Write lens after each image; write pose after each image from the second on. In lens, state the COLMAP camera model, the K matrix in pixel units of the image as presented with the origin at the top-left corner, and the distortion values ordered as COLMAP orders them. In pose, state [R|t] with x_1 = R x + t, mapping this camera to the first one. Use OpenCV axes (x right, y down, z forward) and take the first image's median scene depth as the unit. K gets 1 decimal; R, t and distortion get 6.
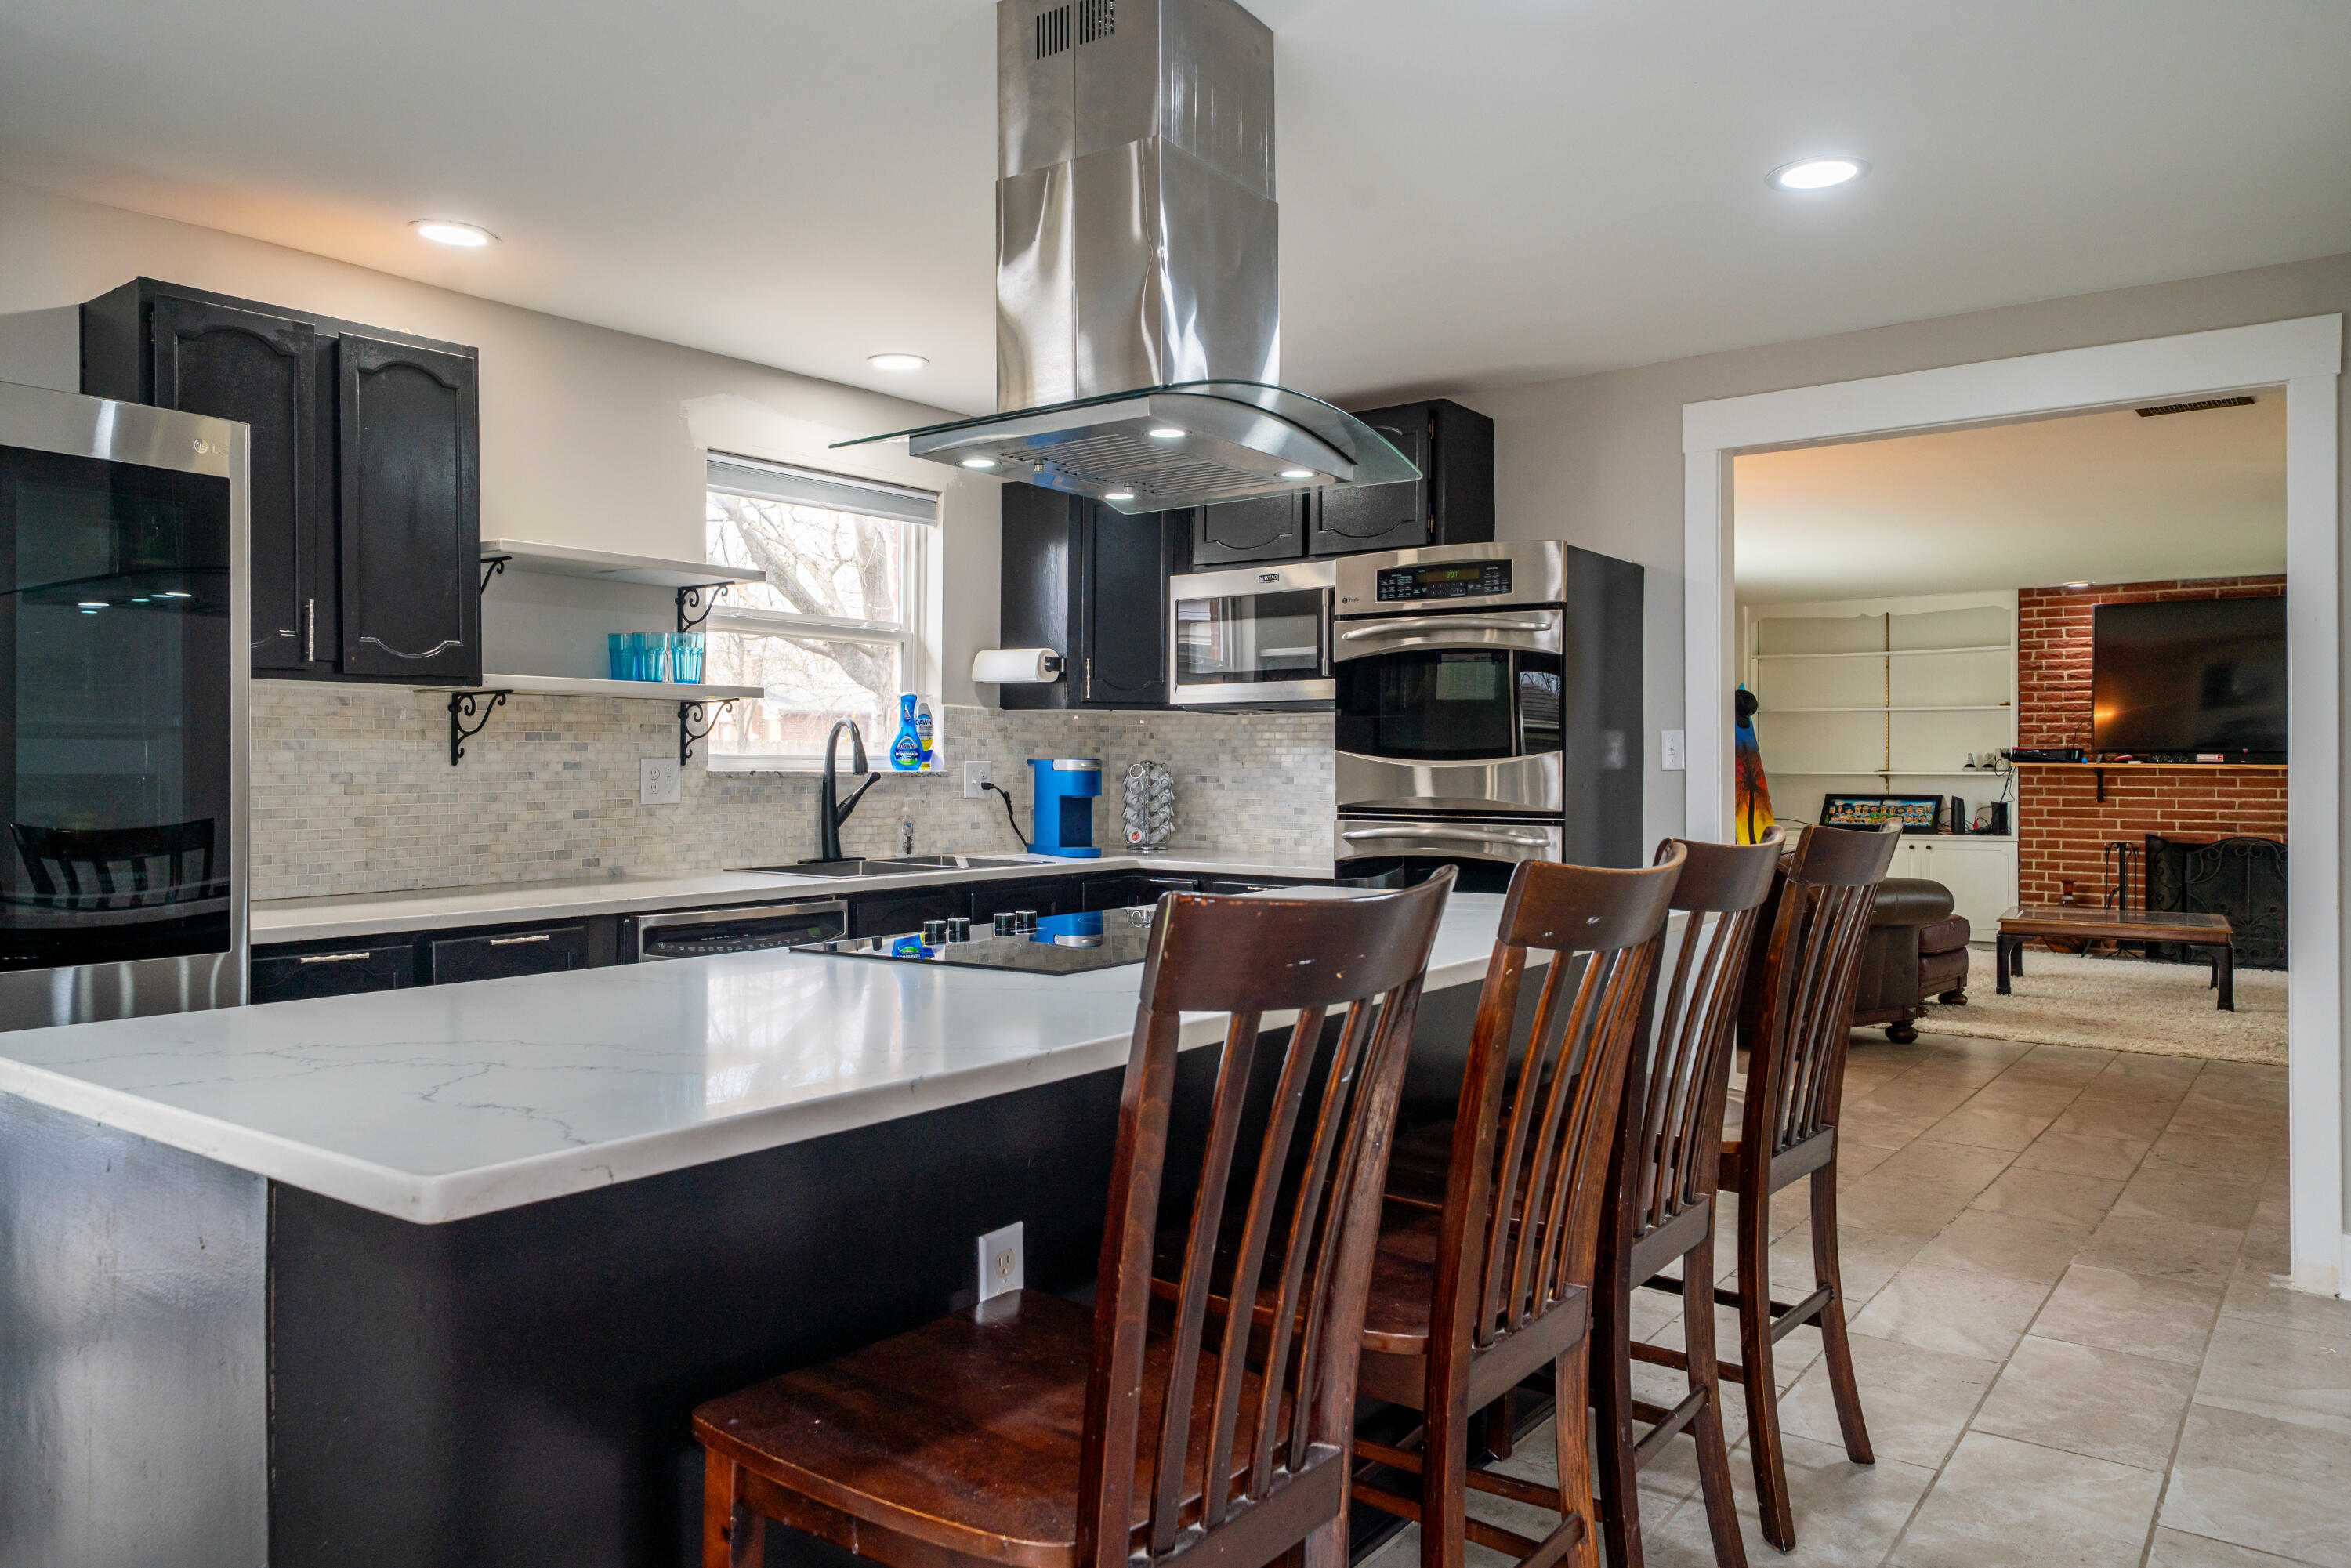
lens RADIAL K [[1580.5, 0, 1181.8], [0, 1580.5, 759.4], [0, 0, 1]] dist [0.000601, 0.002228]
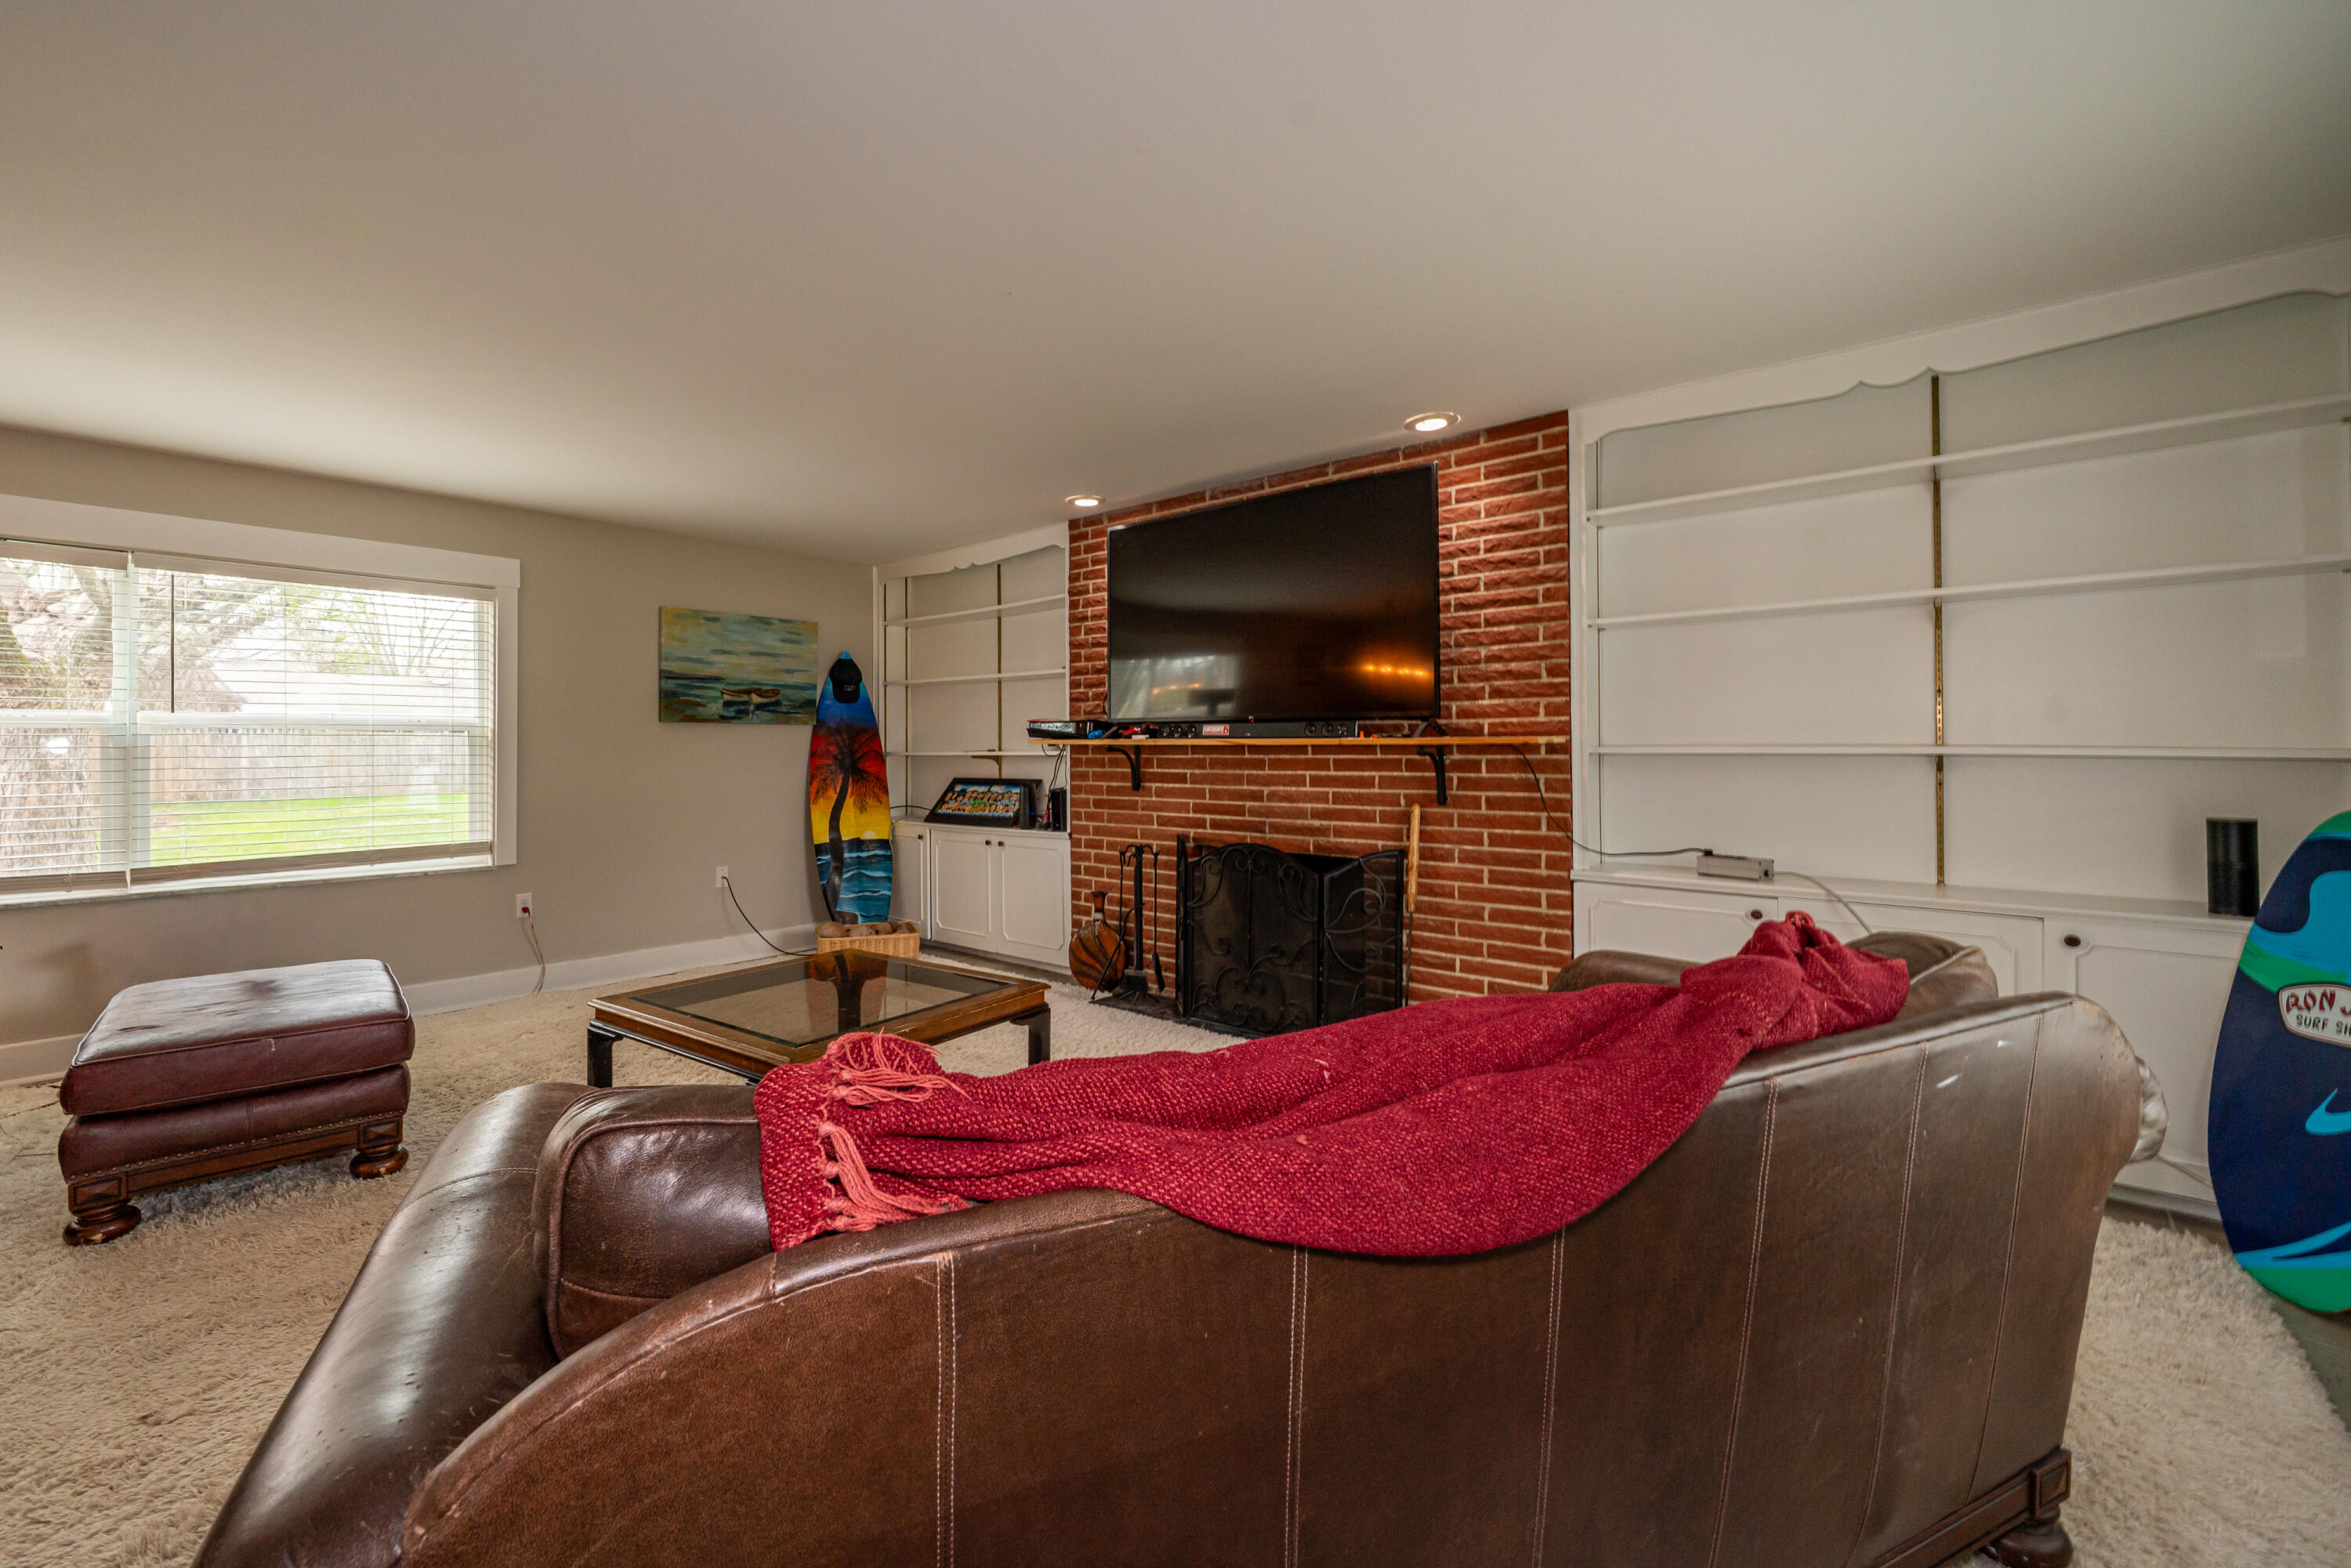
lens RADIAL K [[977.0, 0, 1094.1], [0, 977.0, 744.6], [0, 0, 1]] dist [0.002754, -0.000285]
pose [[0.996047, -0.004539, -0.088712, 1.465740], [0.004233, 0.999984, -0.003640, 0.016029], [0.088727, 0.003250, 0.996051, 1.287936]]
